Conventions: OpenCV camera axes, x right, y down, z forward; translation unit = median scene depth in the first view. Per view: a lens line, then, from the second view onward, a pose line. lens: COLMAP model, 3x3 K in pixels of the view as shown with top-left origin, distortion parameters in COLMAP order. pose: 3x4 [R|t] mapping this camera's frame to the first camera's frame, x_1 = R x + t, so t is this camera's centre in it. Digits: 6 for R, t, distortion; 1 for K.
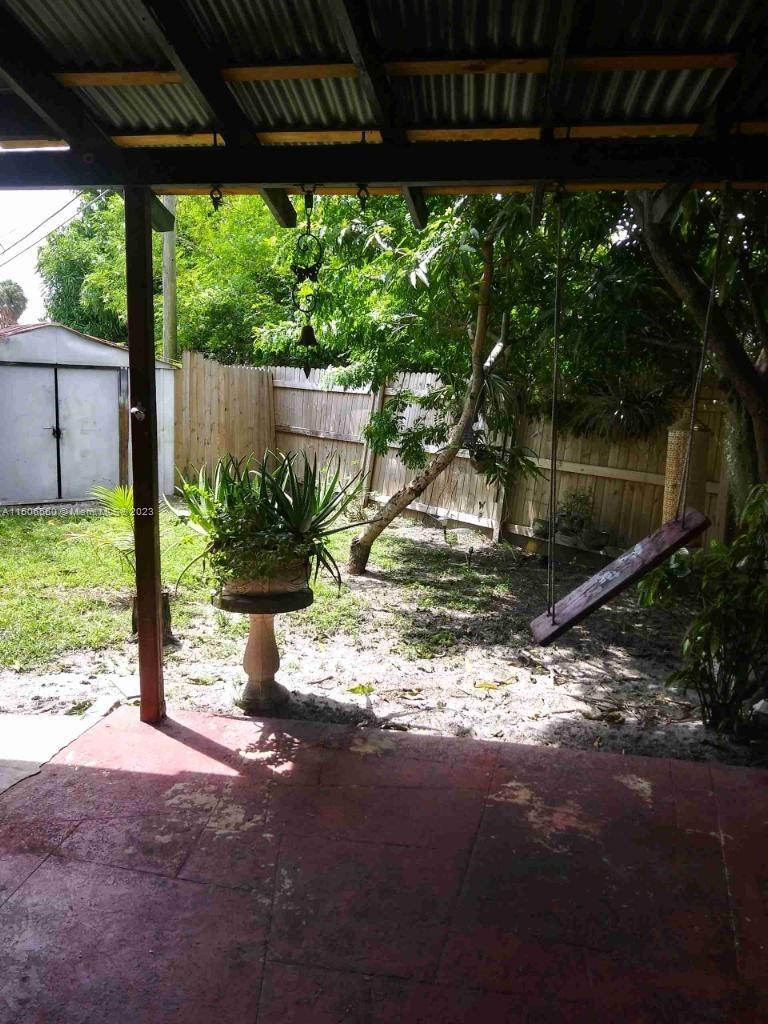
lens RADIAL K [[797.6, 0, 384.0], [0, 797.6, 512.0], [0, 0, 1]] dist [0.004700, 0.000820]
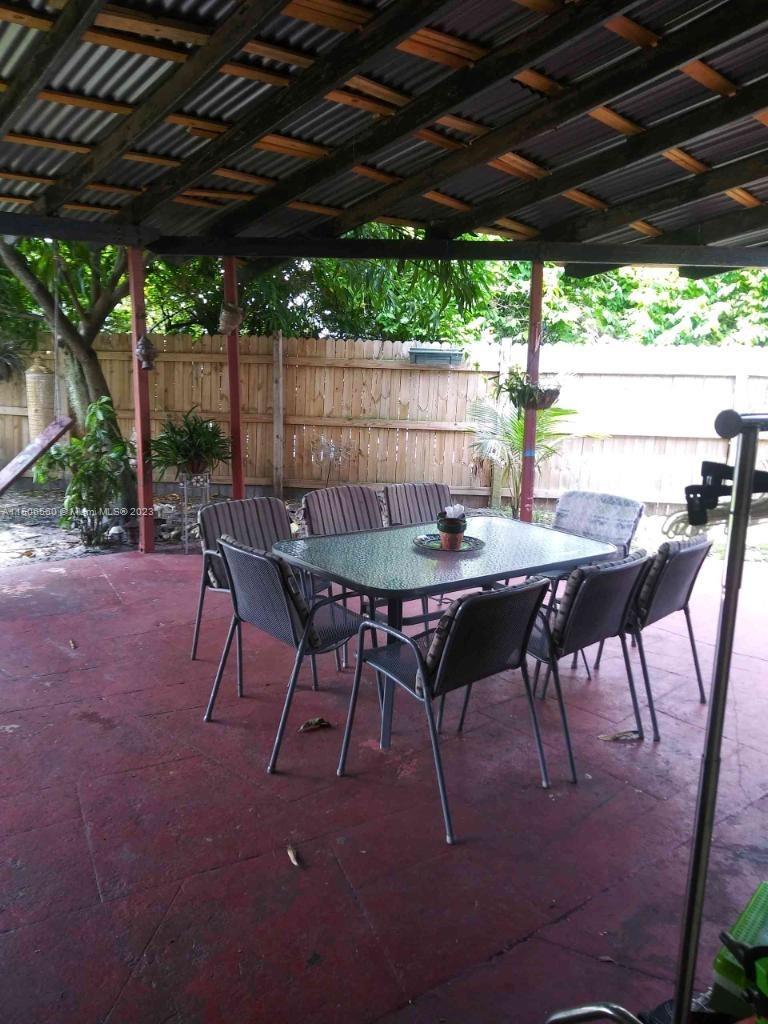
lens RADIAL K [[797.6, 0, 384.0], [0, 797.6, 512.0], [0, 0, 1]] dist [0.004700, 0.000820]
pose [[0.686715, -0.162057, 0.708632, -0.337516], [0.110063, 0.986774, 0.119006, 0.058191], [-0.718546, -0.003729, 0.695469, -0.614915]]
